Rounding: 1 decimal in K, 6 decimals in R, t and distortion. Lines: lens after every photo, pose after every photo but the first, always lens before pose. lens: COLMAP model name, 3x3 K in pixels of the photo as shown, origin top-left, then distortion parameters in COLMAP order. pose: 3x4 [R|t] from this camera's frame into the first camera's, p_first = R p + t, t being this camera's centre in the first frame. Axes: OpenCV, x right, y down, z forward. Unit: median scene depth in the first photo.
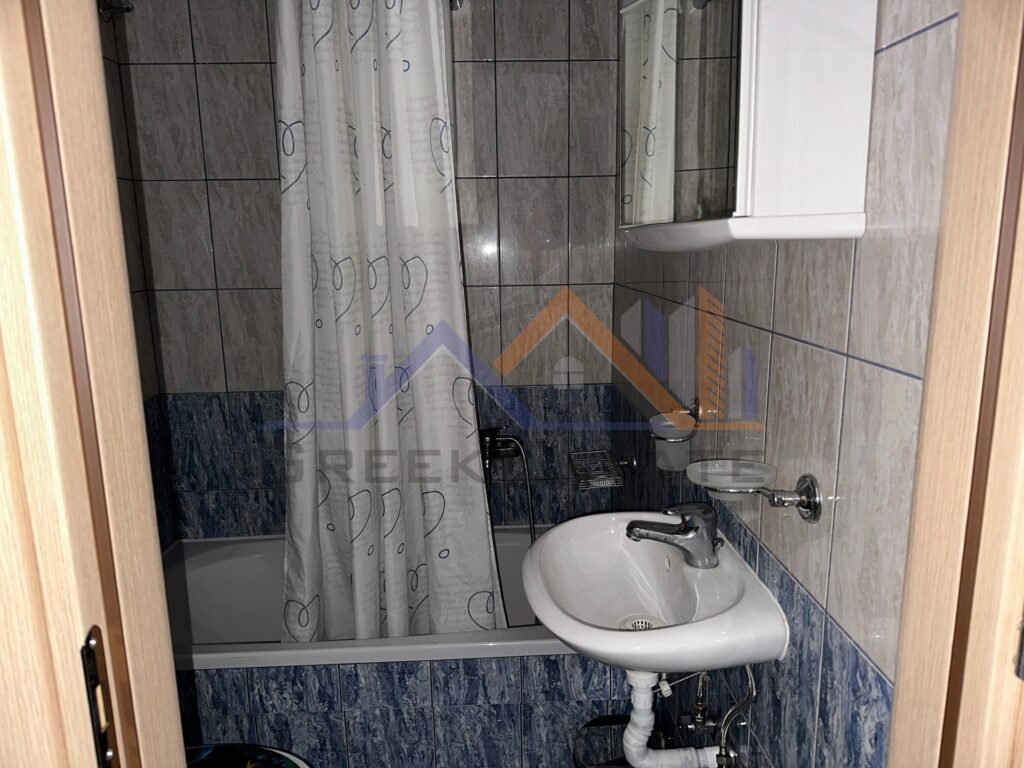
lens RADIAL K [[731.6, 0, 523.3], [0, 731.6, 386.8], [0, 0, 1]] dist [0.060094, -0.073366]
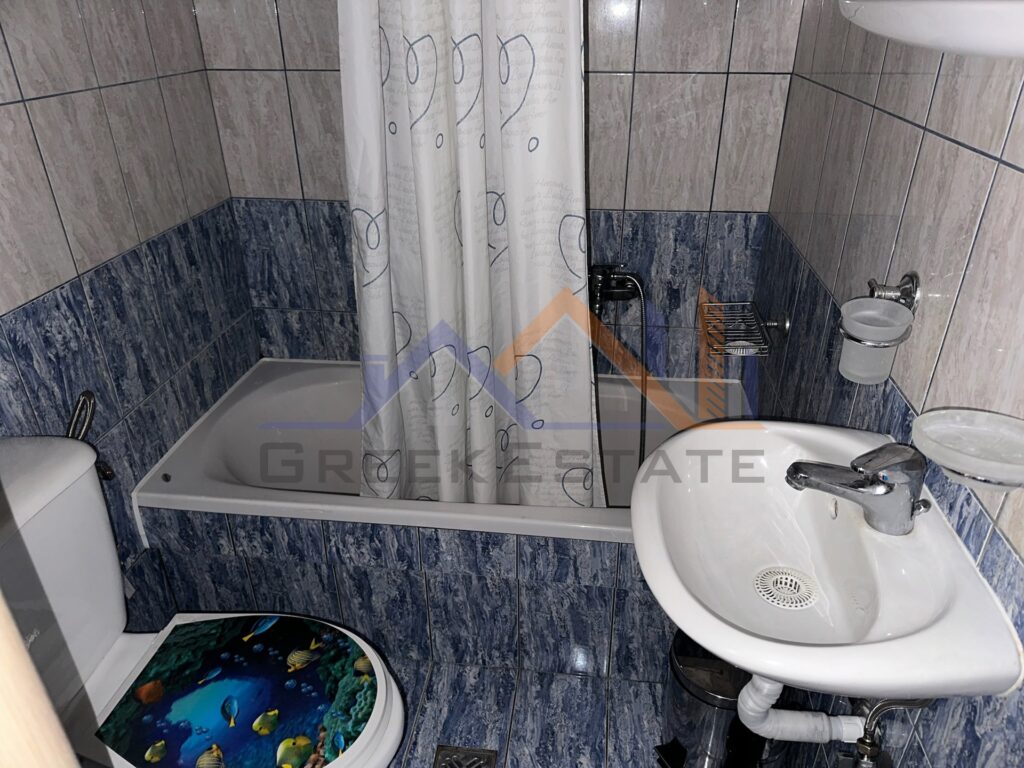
lens RADIAL K [[731.6, 0, 513.3], [0, 731.6, 398.7], [0, 0, 1]] dist [0.060094, -0.073366]
pose [[0.984631, 0.091953, -0.148482, -0.013225], [-0.043709, 0.952861, 0.300243, -0.051209], [0.169091, -0.289138, 0.942235, 0.203975]]
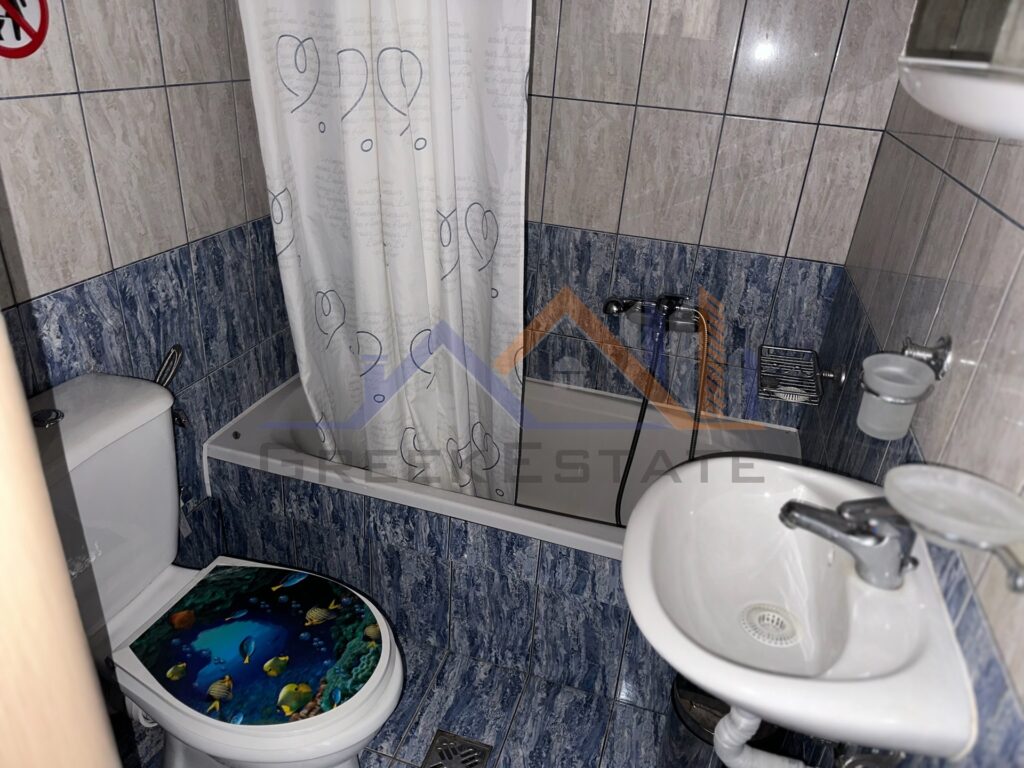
lens RADIAL K [[731.6, 0, 506.7], [0, 731.6, 389.8], [0, 0, 1]] dist [0.060094, -0.073366]
pose [[0.934602, 0.226930, -0.273901, 0.041220], [-0.149294, 0.949200, 0.277003, -0.054672], [0.322847, -0.217996, 0.921004, 0.175610]]
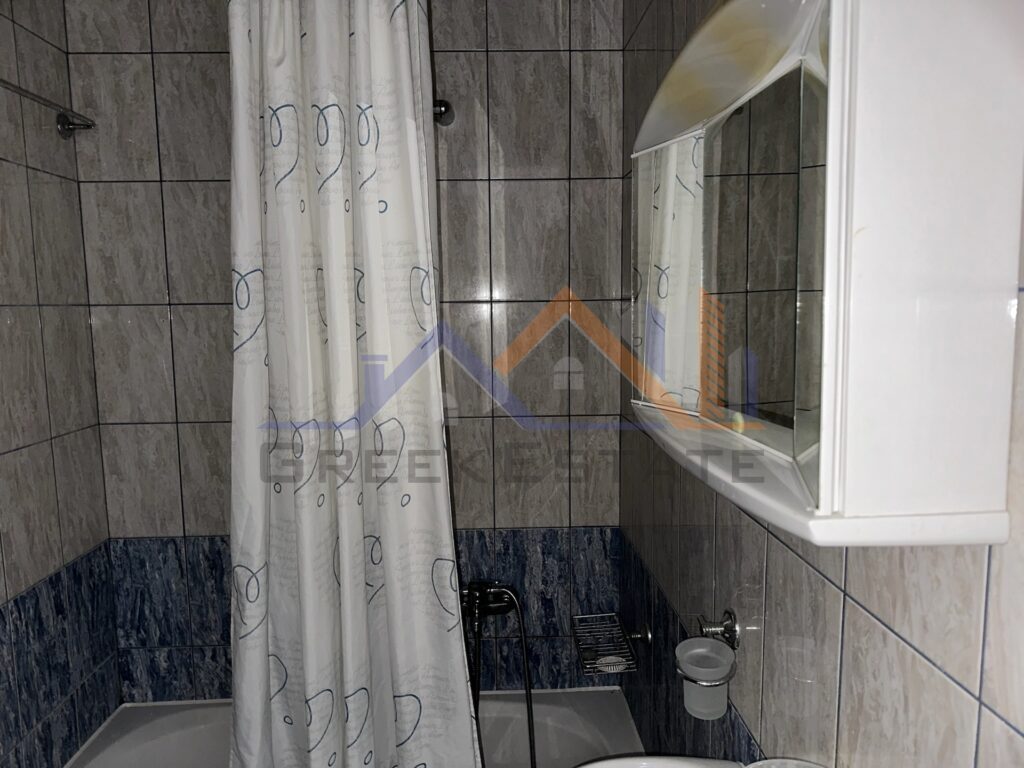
lens RADIAL K [[731.6, 0, 511.3], [0, 731.6, 382.1], [0, 0, 1]] dist [0.060094, -0.073366]
pose [[0.999856, 0.003179, -0.016693, 0.006809], [-0.004584, 0.996385, -0.084824, -0.131191], [0.016363, 0.084888, 0.996256, 0.133833]]
